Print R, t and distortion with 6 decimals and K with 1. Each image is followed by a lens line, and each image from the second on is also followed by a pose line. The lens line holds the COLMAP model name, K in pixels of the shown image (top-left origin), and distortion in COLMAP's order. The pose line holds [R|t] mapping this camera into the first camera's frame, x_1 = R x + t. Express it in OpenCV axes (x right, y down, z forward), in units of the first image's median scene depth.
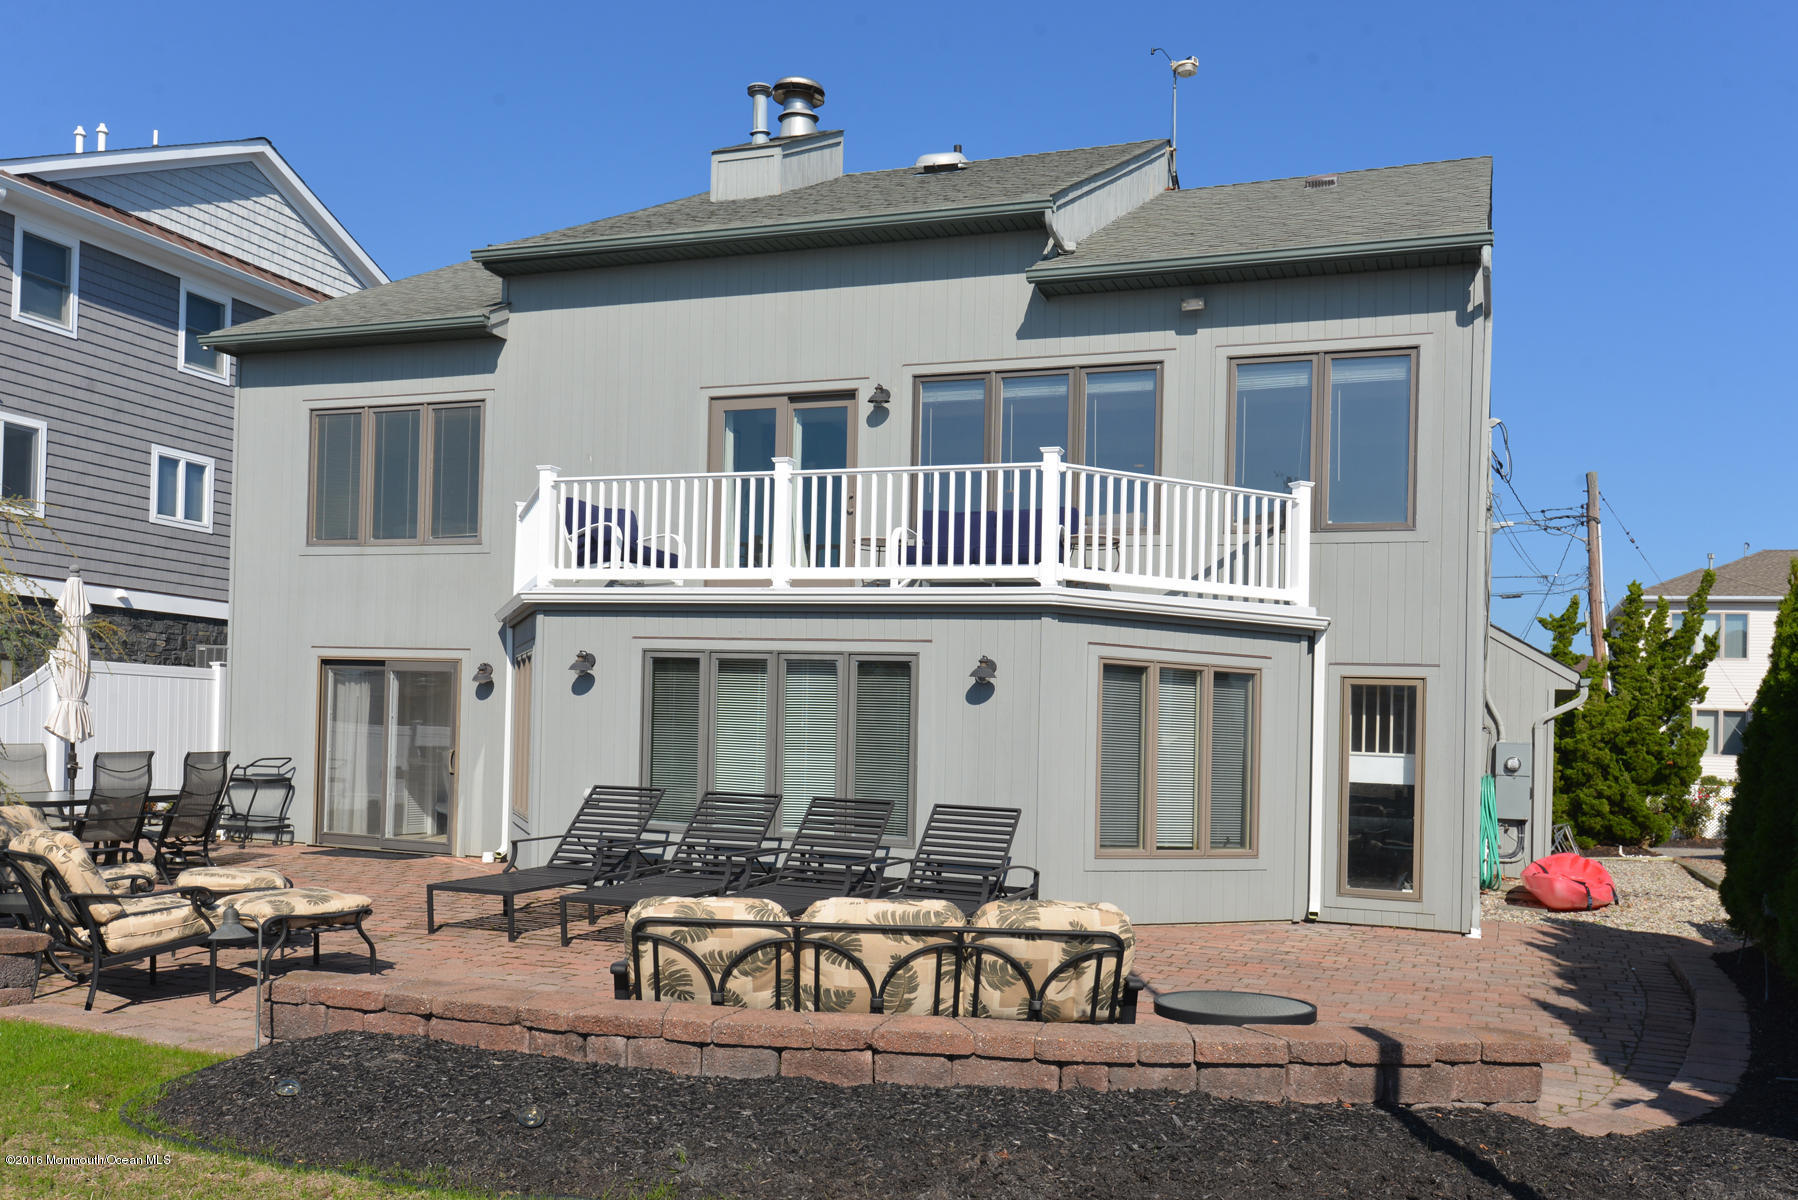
lens RADIAL K [[1541.5, 0, 895.4], [0, 1541.5, 737.8], [0, 0, 1]] dist [-0.004016, 0.001171]
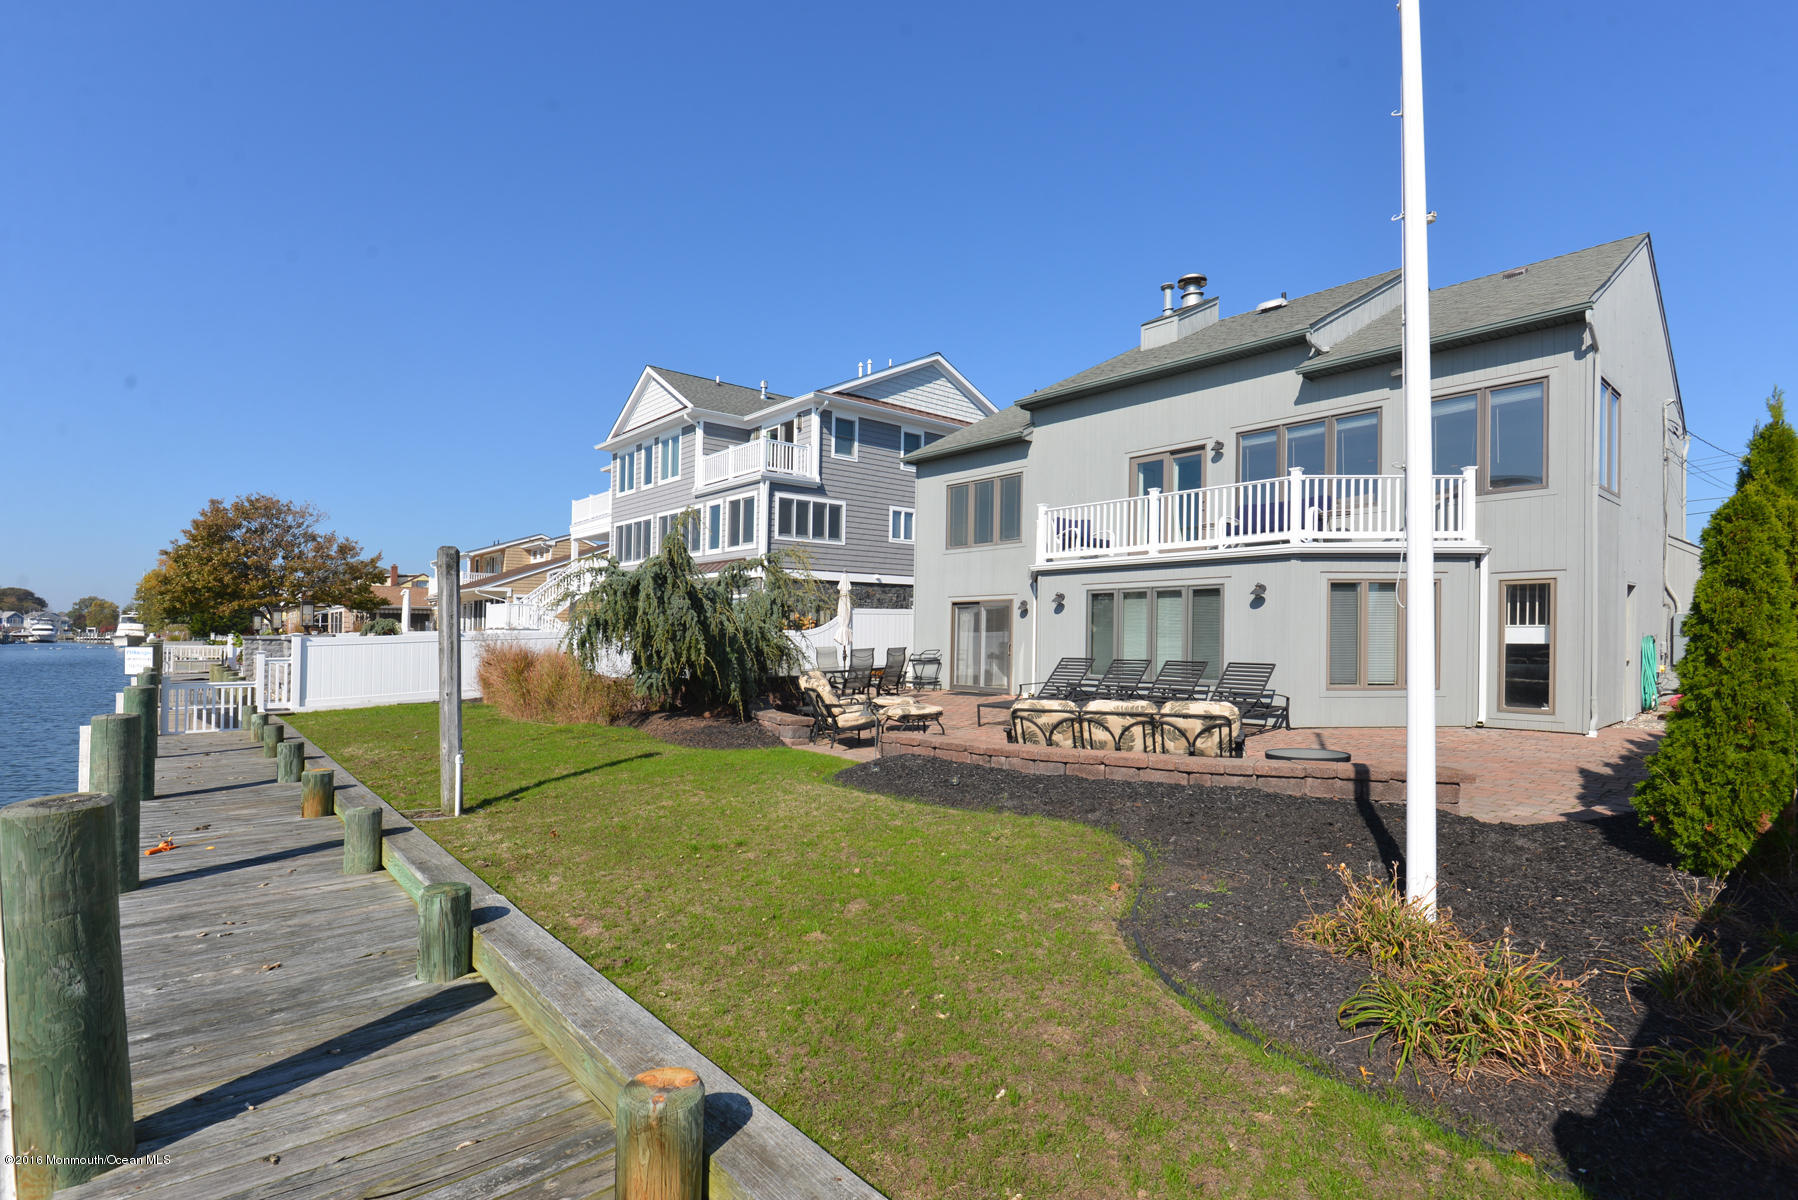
lens RADIAL K [[869.3, 0, 901.1], [0, 869.3, 551.3], [0, 0, 1]] dist [-0.000265, -0.000210]
pose [[0.891943, -0.082053, -0.444641, 0.128114], [0.038227, 0.993560, -0.106668, 0.004707], [0.450529, 0.078145, 0.889335, -0.130300]]
